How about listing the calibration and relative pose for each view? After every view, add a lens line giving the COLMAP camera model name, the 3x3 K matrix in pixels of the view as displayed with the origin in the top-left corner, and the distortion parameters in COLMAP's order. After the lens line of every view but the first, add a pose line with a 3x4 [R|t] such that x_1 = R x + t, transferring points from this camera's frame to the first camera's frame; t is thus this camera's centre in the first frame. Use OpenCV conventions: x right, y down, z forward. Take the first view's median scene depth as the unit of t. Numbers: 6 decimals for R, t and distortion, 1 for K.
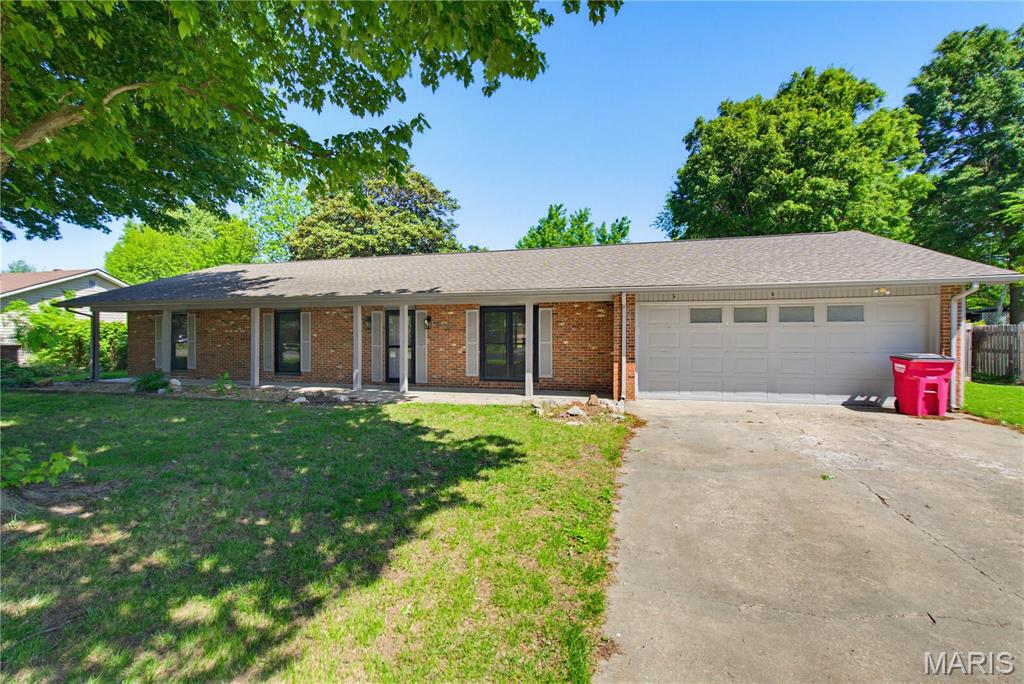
lens RADIAL K [[466.1, 0, 511.0], [0, 466.1, 339.4], [0, 0, 1]] dist [-0.001995, 0.000444]
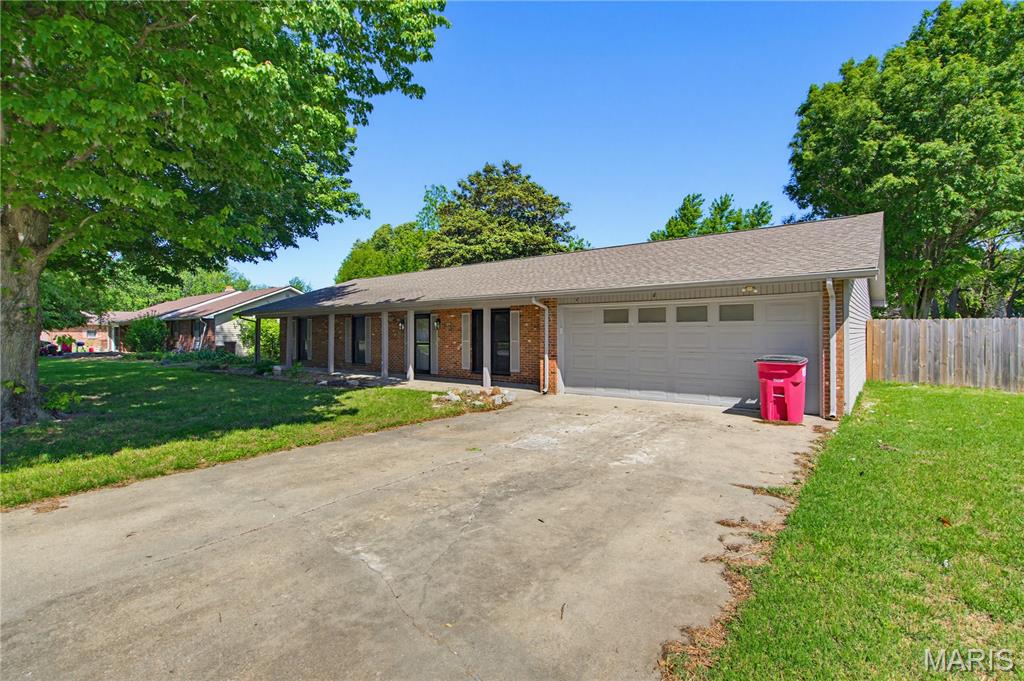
lens RADIAL K [[484.9, 0, 535.9], [0, 484.9, 322.7], [0, 0, 1]] dist [-0.002521, -0.000057]
pose [[0.927010, -0.009300, -0.374920, 0.528494], [-0.001326, 0.999605, -0.028072, -0.004646], [0.375033, 0.026520, 0.926632, -0.066870]]
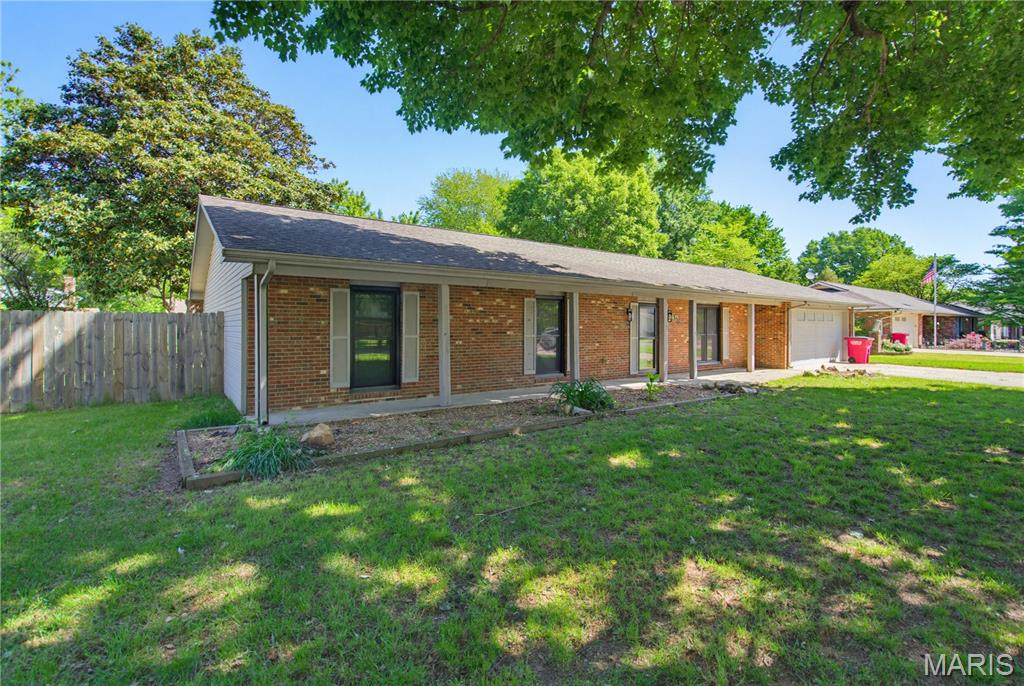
lens RADIAL K [[457.9, 0, 492.0], [0, 457.9, 327.2], [0, 0, 1]] dist [-0.000098, 0.000014]
pose [[0.639412, 0.001626, 0.768862, -1.264205], [0.003254, 0.999983, -0.004822, -0.005772], [-0.768857, 0.005585, 0.639396, 0.634502]]
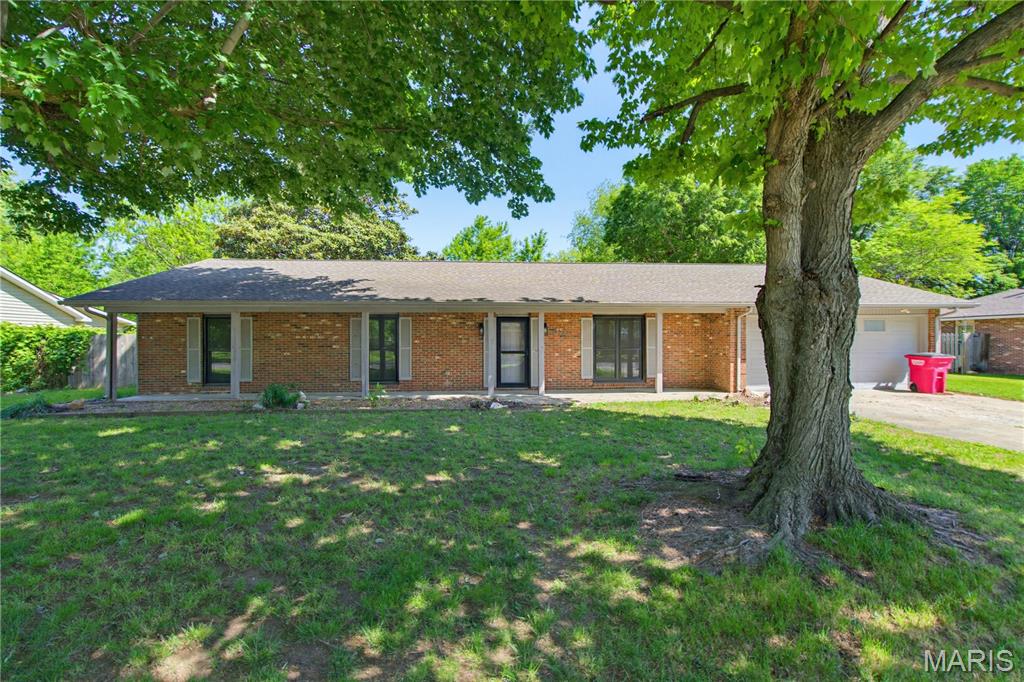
lens RADIAL K [[456.0, 0, 512.0], [0, 456.0, 341.0], [0, 0, 1]] dist [0.003181, 0.000353]
pose [[0.935750, -0.001821, 0.352661, -0.612450], [0.004908, 0.999957, -0.007859, -0.001828], [-0.352631, 0.009085, 0.935718, 0.056720]]
